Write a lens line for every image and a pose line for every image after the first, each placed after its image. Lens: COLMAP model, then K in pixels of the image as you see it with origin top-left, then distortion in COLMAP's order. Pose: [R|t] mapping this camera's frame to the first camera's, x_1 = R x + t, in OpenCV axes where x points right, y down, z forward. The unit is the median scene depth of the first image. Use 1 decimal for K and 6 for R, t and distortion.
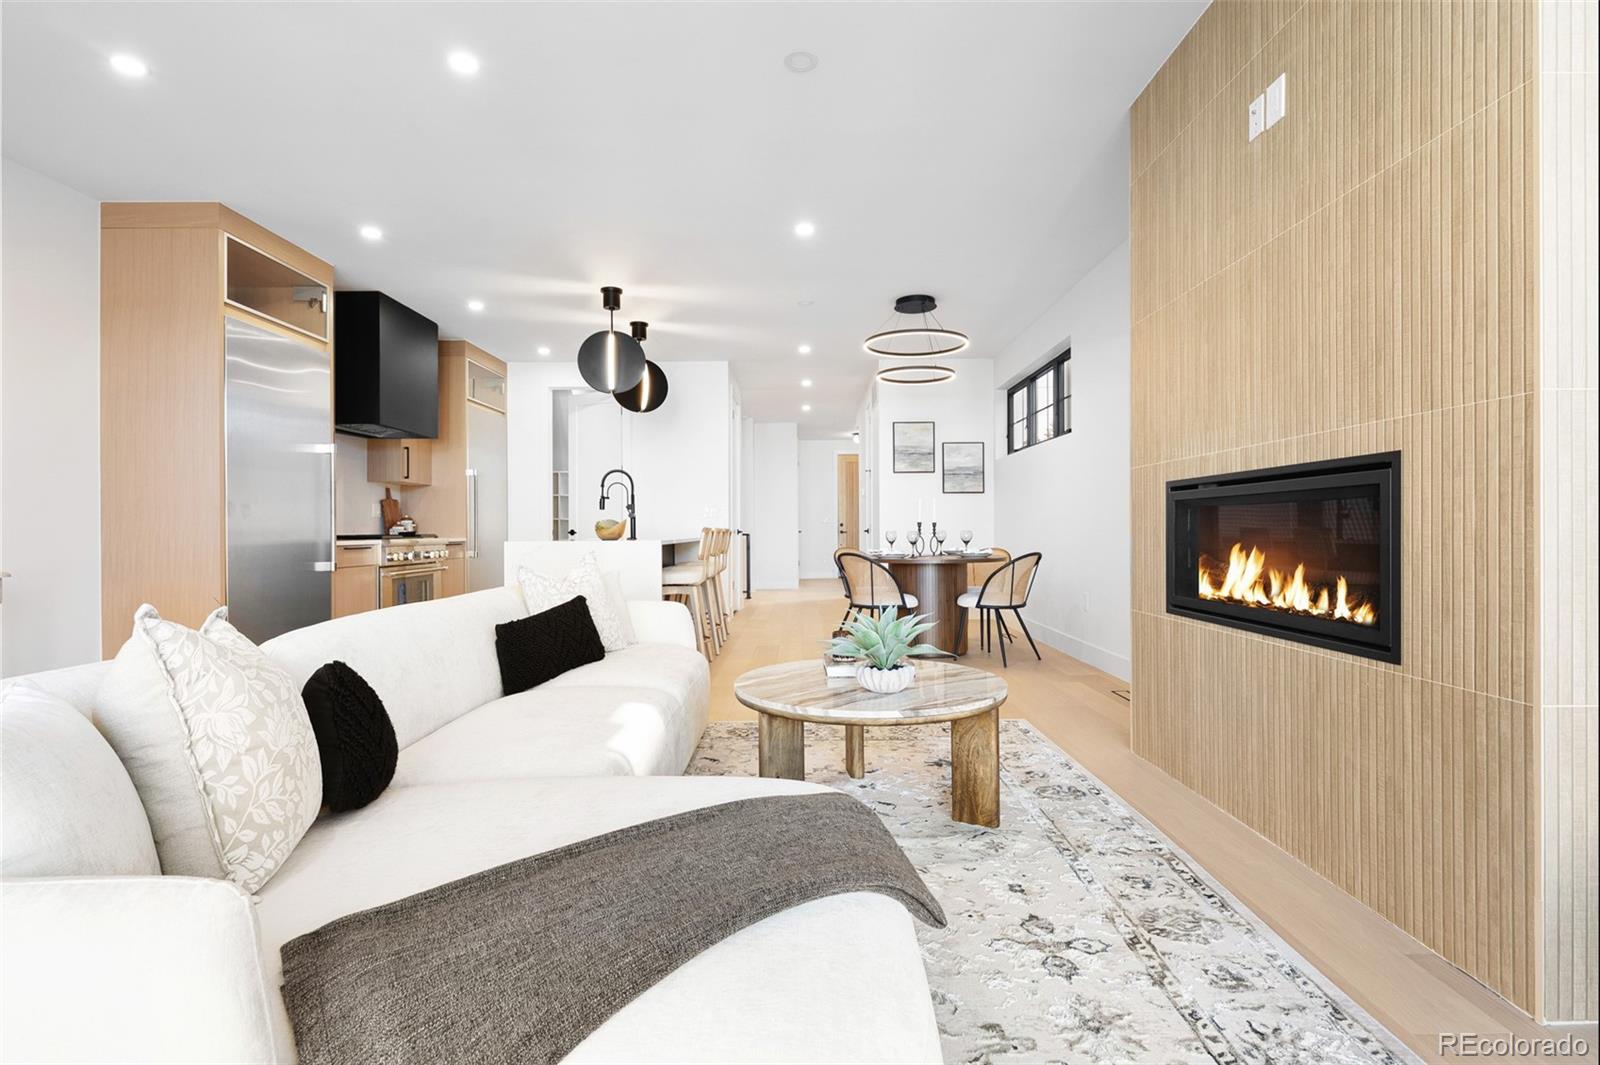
lens RADIAL K [[766.0, 0, 800.0], [0, 766.0, 532.5], [0, 0, 1]] dist [0.011560, -0.000183]
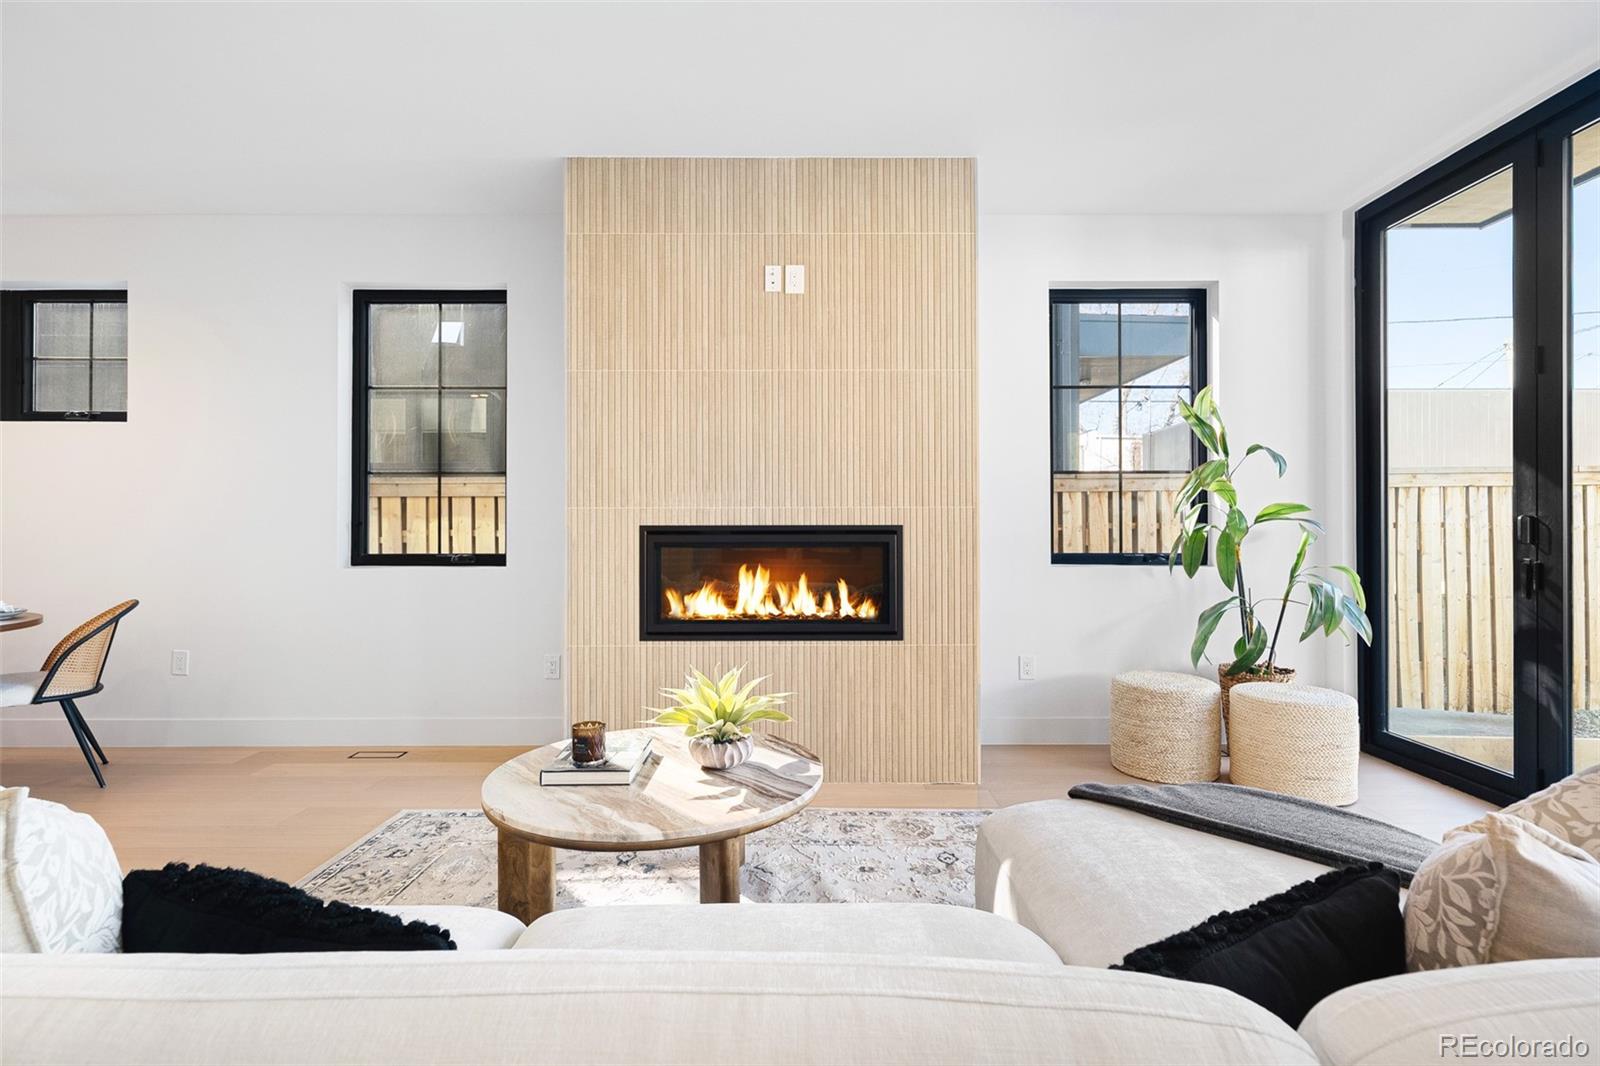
lens RADIAL K [[766.0, 0, 800.0], [0, 766.0, 533.0], [0, 0, 1]] dist [0.011560, -0.000183]
pose [[-0.005502, 0.010096, 0.999934, -1.058737], [0.003229, 0.999944, -0.010078, -0.068775], [-0.999980, 0.003174, -0.005535, 1.240059]]
